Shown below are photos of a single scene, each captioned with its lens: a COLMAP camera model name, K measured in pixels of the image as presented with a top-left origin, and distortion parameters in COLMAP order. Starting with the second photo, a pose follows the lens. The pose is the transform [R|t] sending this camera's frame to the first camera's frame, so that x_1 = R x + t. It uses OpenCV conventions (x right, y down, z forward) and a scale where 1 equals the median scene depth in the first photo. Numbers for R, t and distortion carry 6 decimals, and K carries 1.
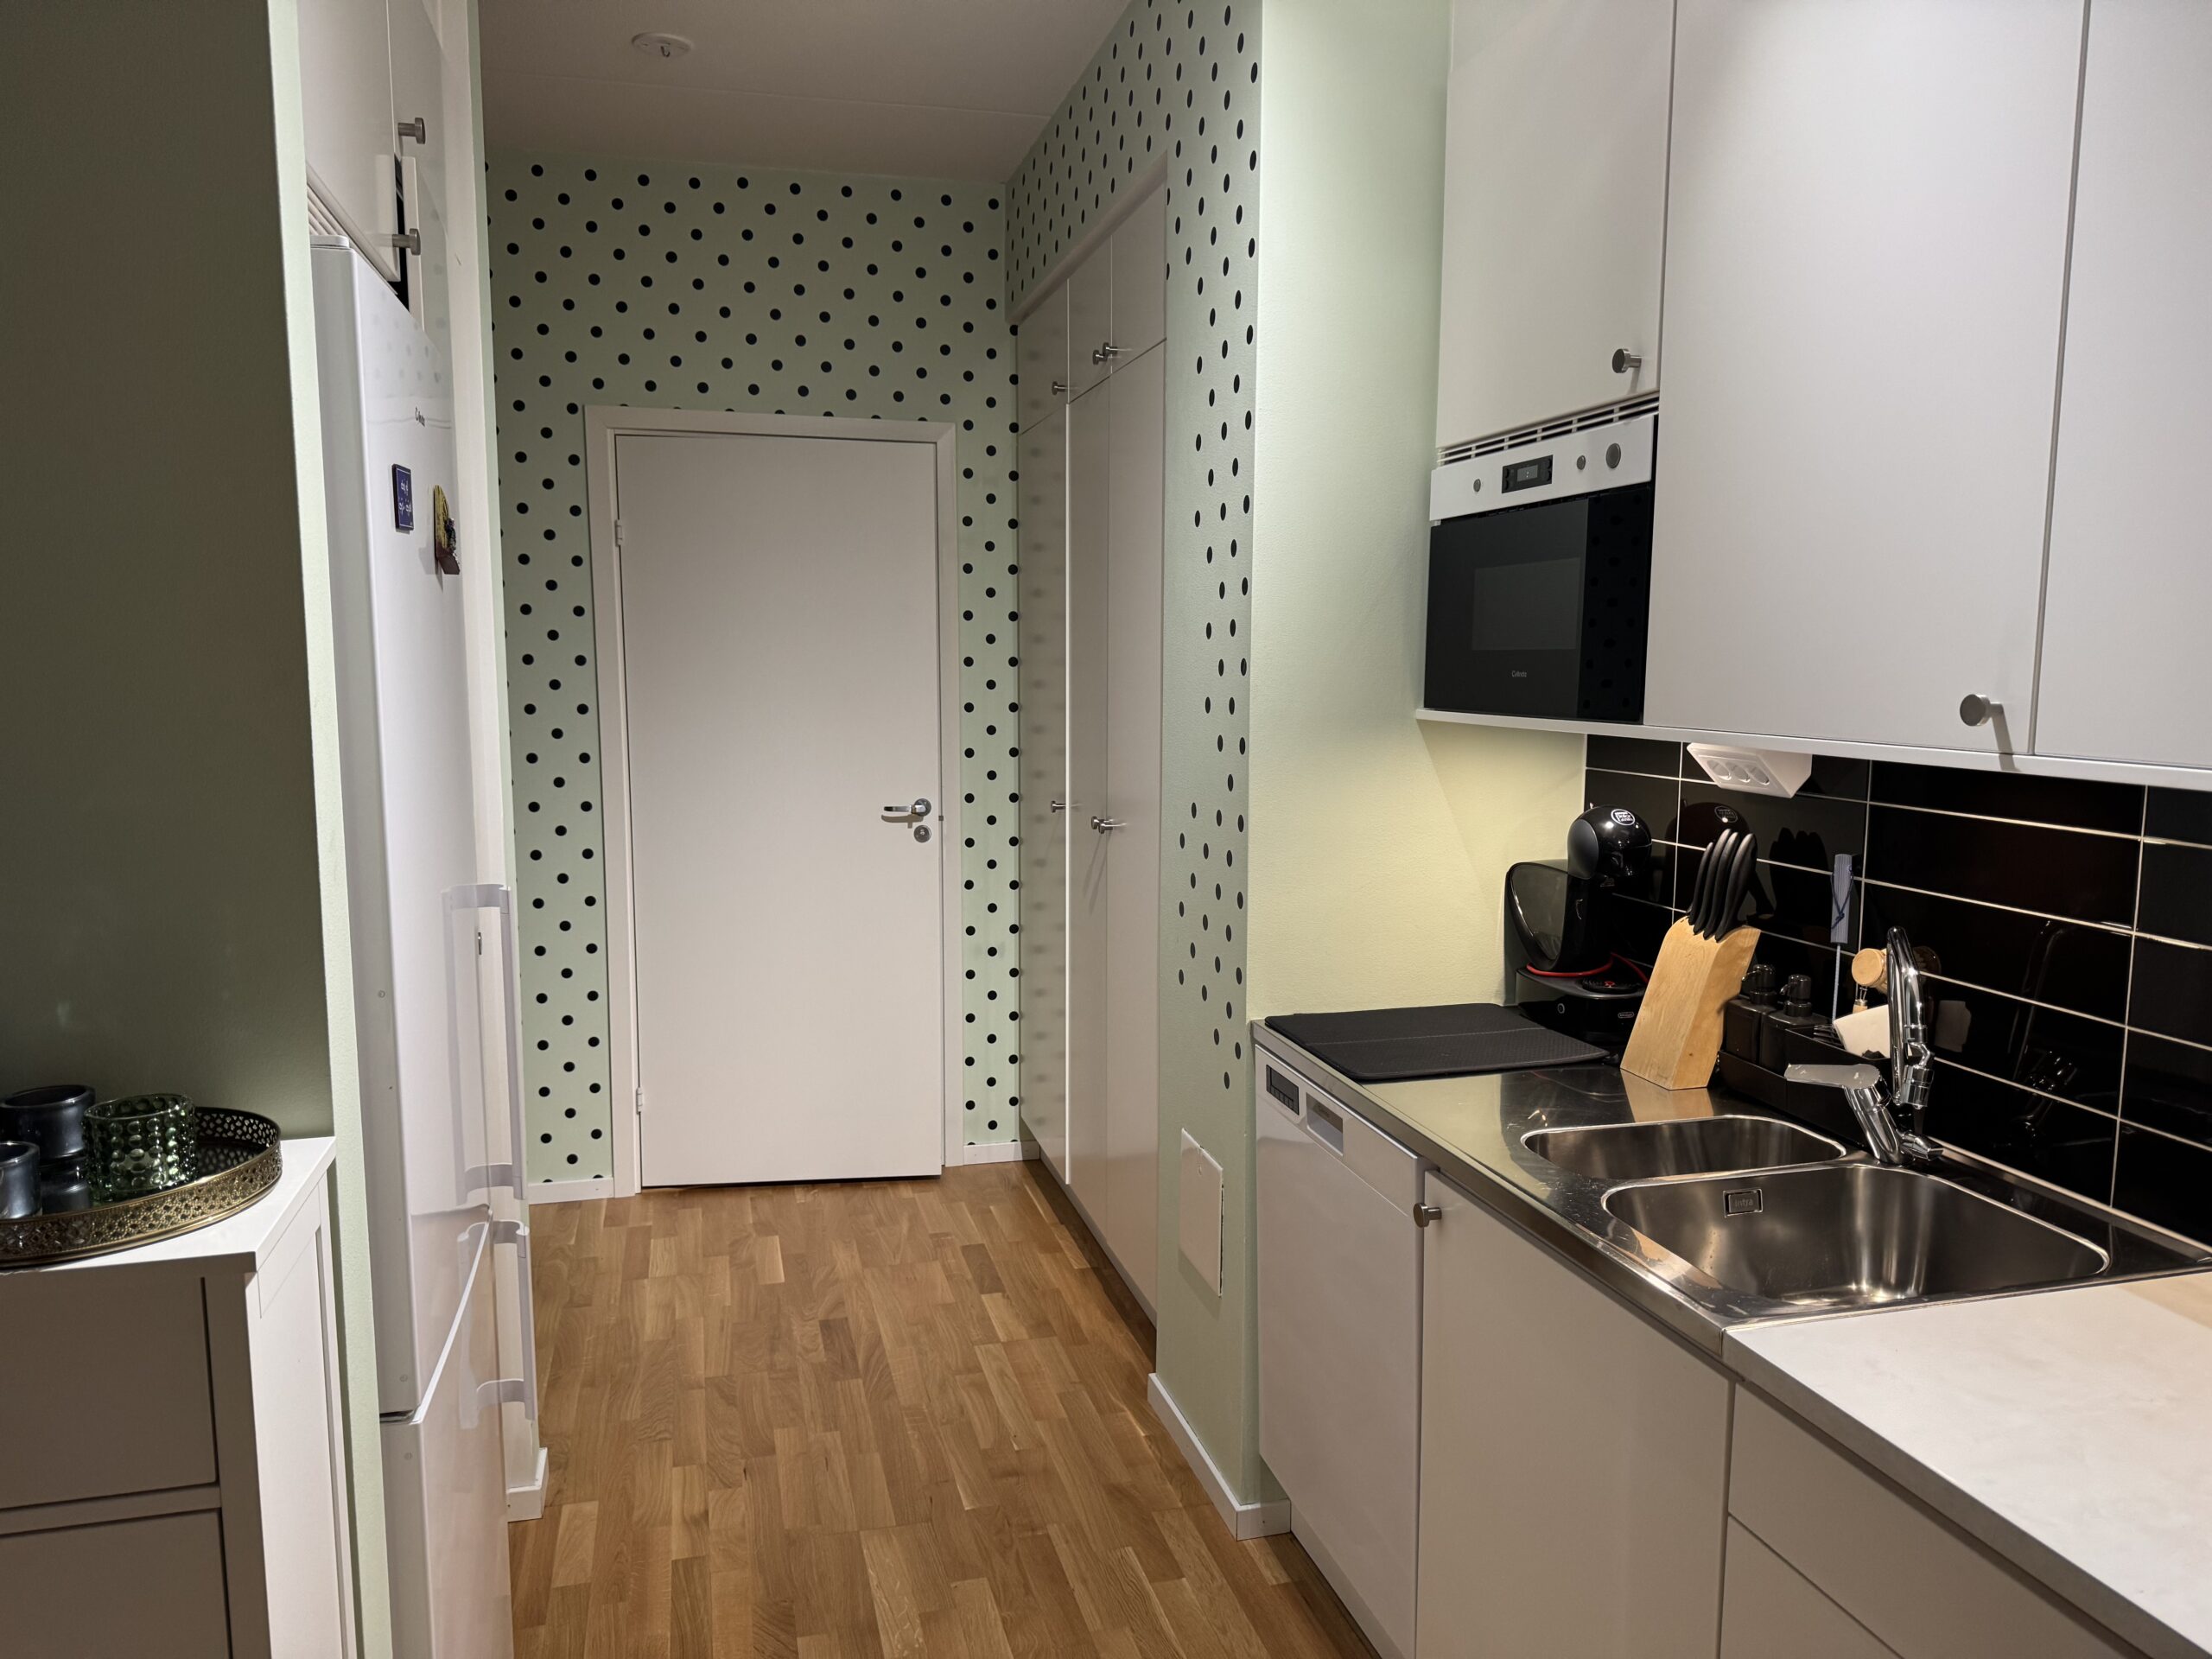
lens RADIAL K [[1523.5, 0, 1109.9], [0, 1523.5, 838.3], [0, 0, 1]] dist [0.057791, -0.088676]
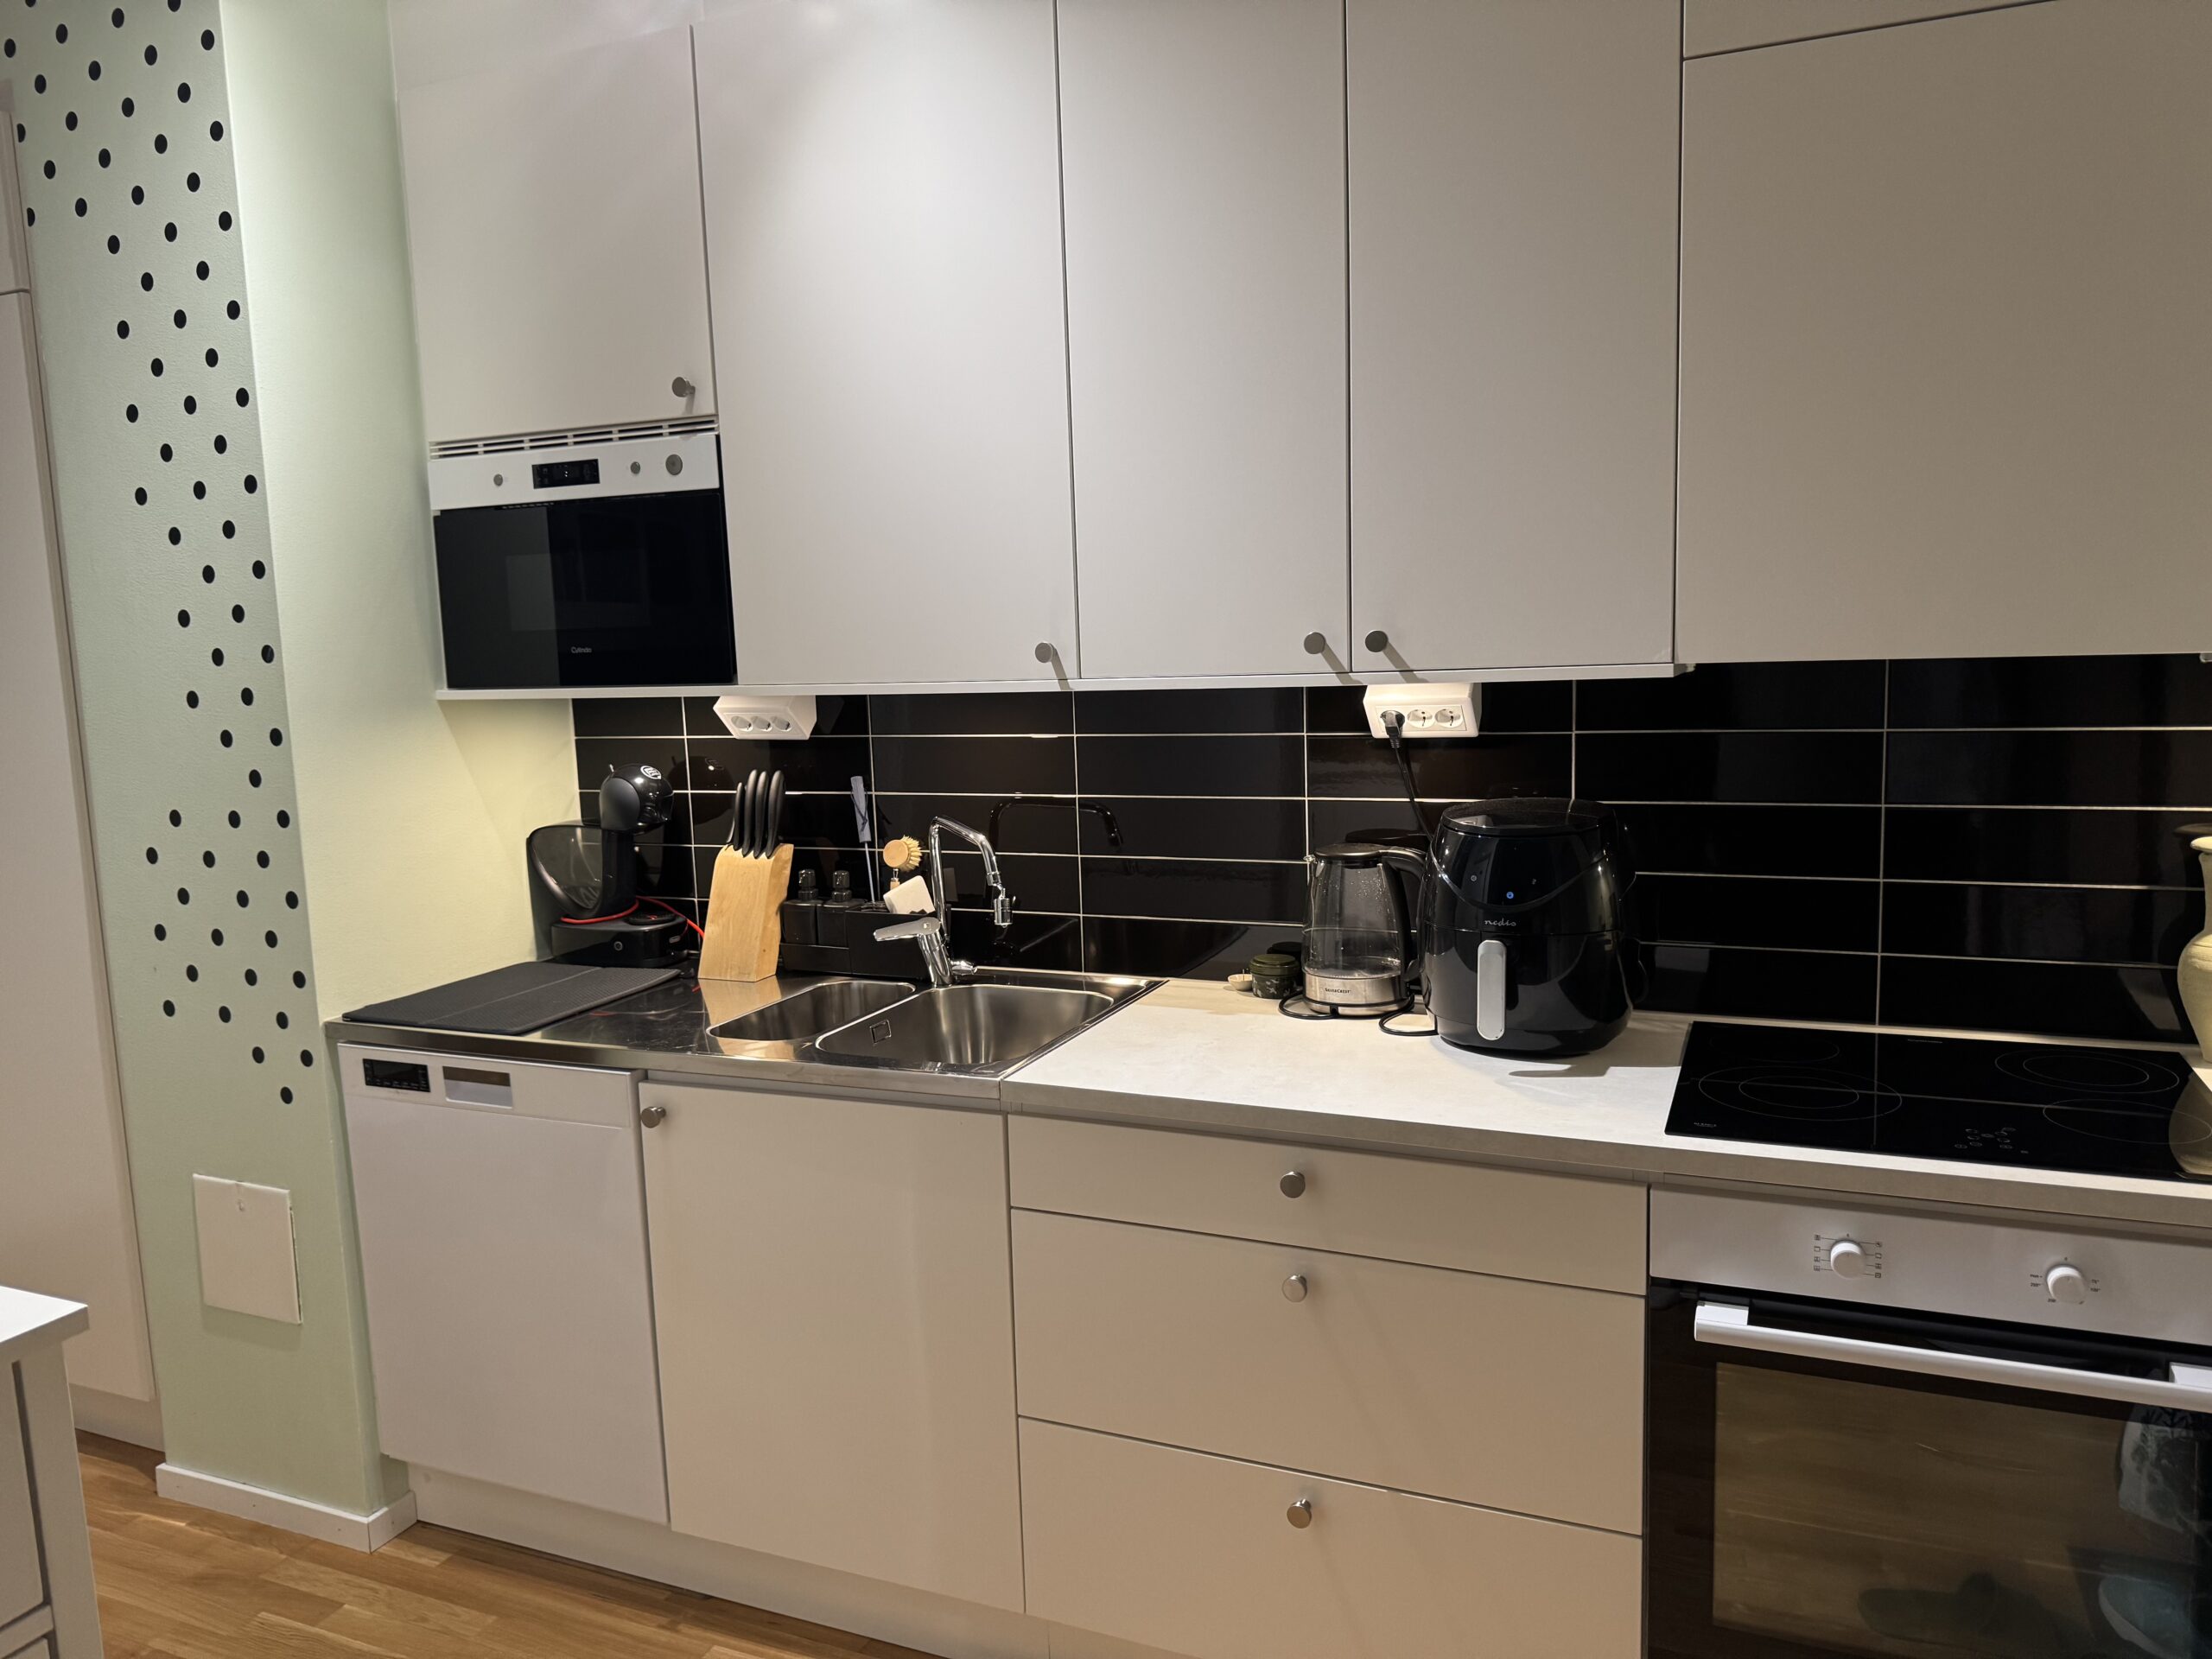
lens RADIAL K [[1523.5, 0, 1109.9], [0, 1523.5, 838.3], [0, 0, 1]] dist [0.057791, -0.088676]
pose [[0.617531, -0.123724, 0.776755, -0.388882], [0.126343, 0.990330, 0.057298, 0.014148], [-0.776333, 0.062754, 0.627191, -0.002420]]
